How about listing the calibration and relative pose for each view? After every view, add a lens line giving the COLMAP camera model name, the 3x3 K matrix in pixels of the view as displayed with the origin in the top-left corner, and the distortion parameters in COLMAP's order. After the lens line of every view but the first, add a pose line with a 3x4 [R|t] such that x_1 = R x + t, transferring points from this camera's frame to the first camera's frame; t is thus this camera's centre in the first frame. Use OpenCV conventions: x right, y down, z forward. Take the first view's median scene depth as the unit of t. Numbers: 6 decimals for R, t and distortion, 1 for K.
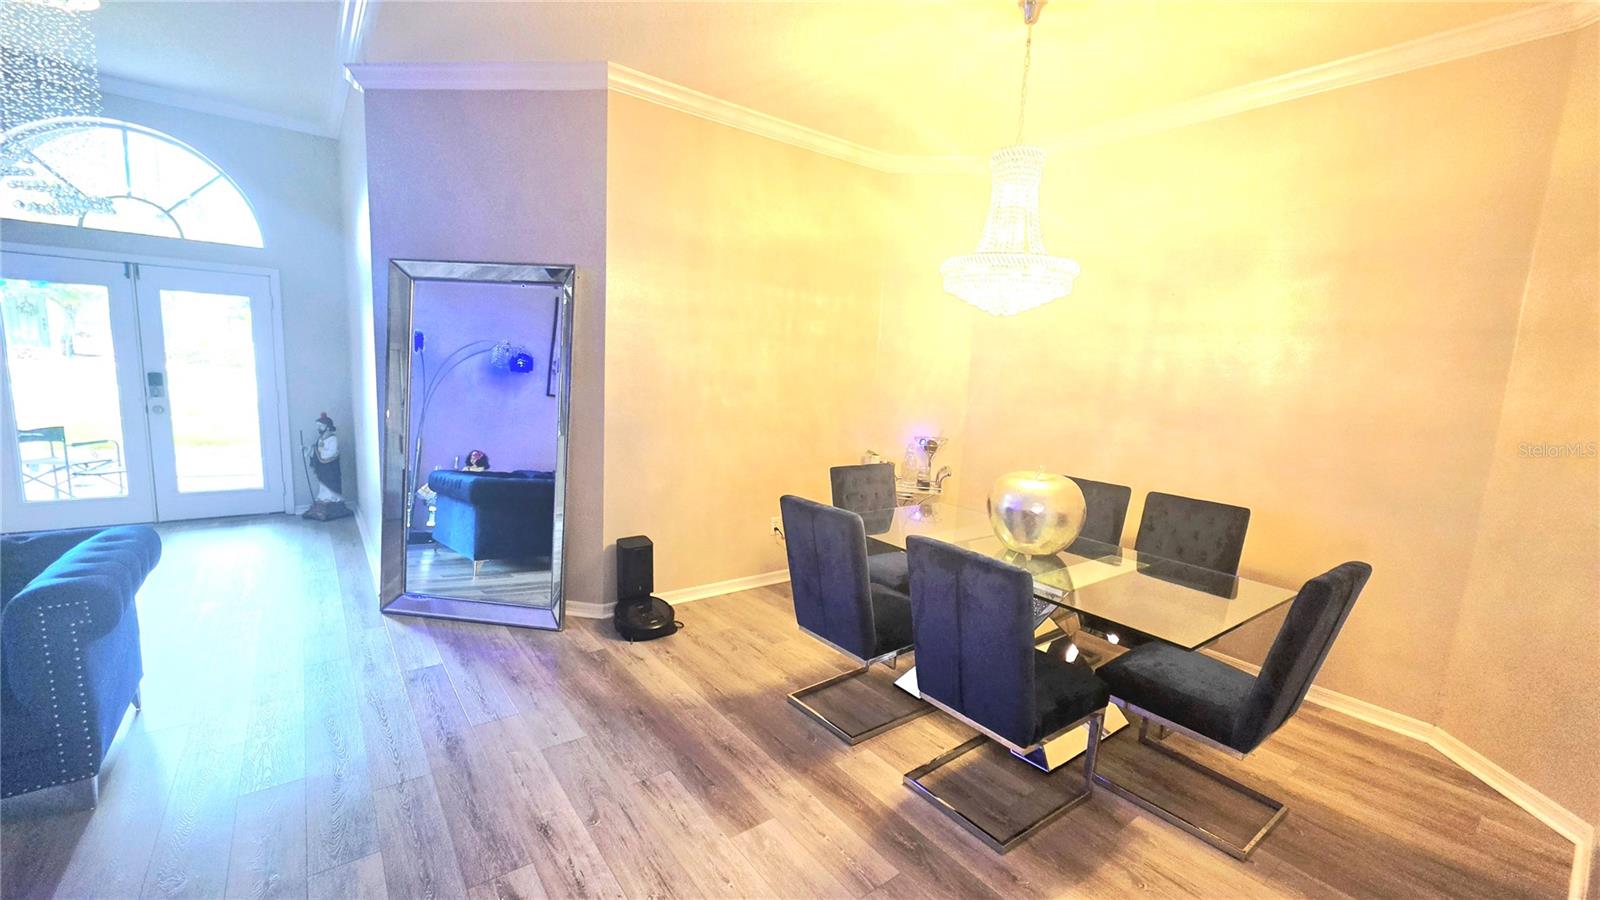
lens RADIAL K [[639.3, 0, 781.7], [0, 639.3, 456.3], [0, 0, 1]] dist [-0.000895, 0.000075]
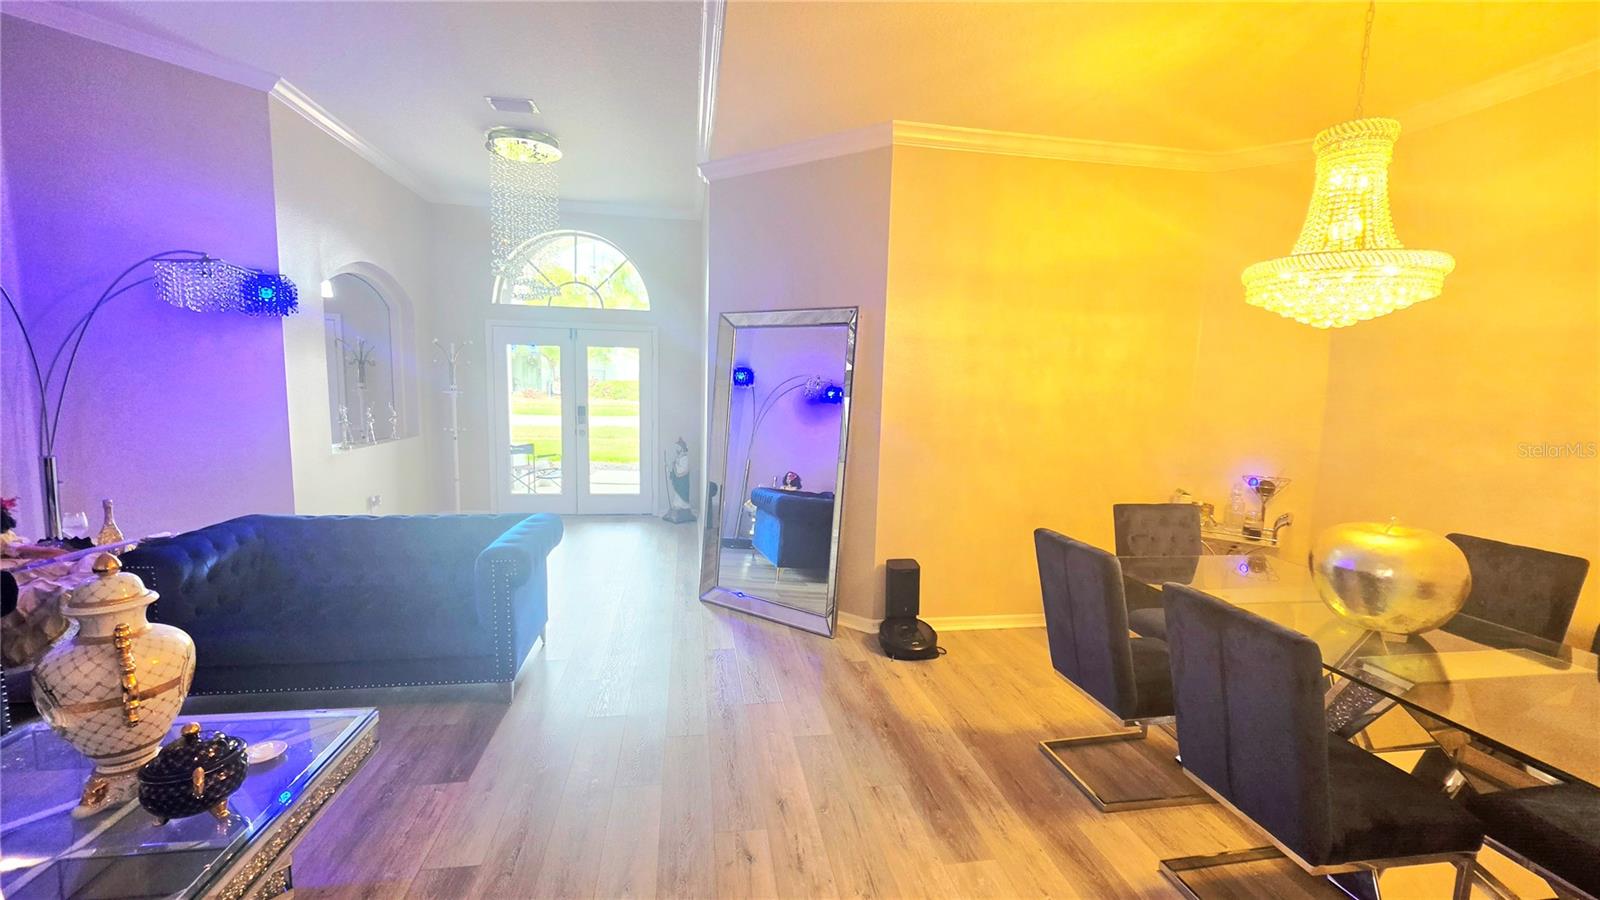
lens RADIAL K [[635.2, 0, 791.7], [0, 635.2, 456.5], [0, 0, 1]] dist [-0.001076, 0.000212]
pose [[0.889107, 0.028869, -0.456787, 0.085699], [-0.050052, 0.998156, -0.034341, 0.003855], [0.454954, 0.053396, 0.888913, -0.015897]]
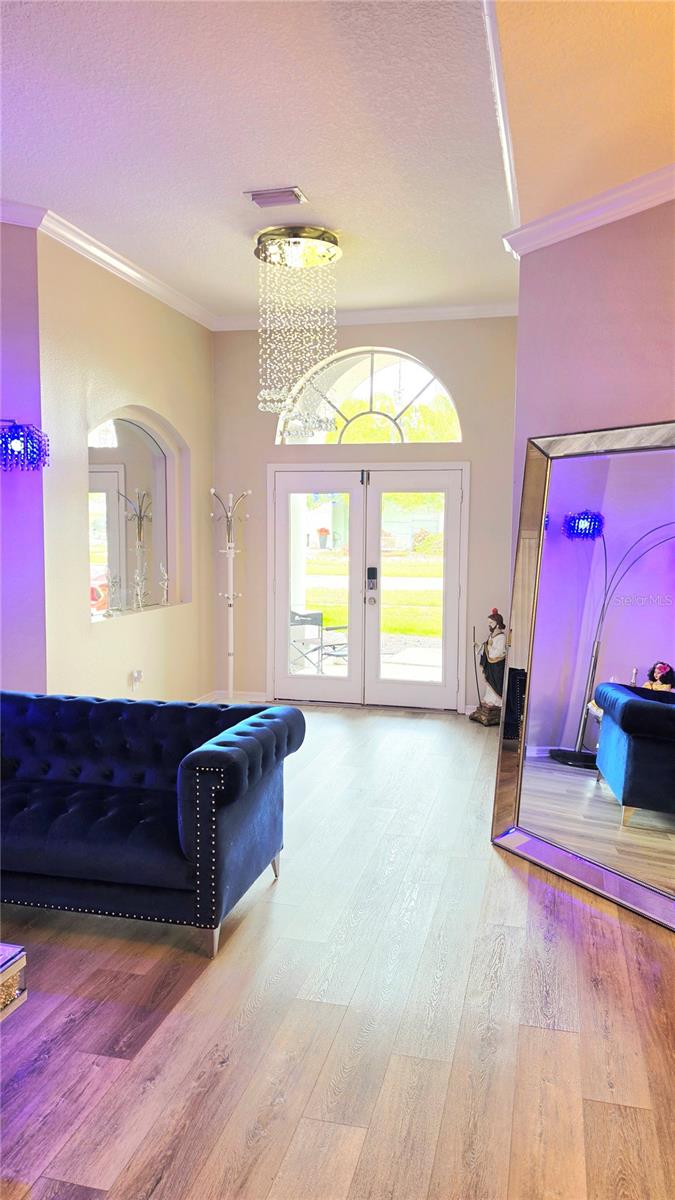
lens RADIAL K [[819.7, 0, 347.0], [0, 819.7, 597.3], [0, 0, 1]] dist [0.096874, -0.129453]
pose [[0.641509, 0.022719, -0.766779, 0.110034], [-0.088827, 0.995038, -0.044833, -0.020767], [0.761956, 0.096872, 0.640343, 0.113025]]
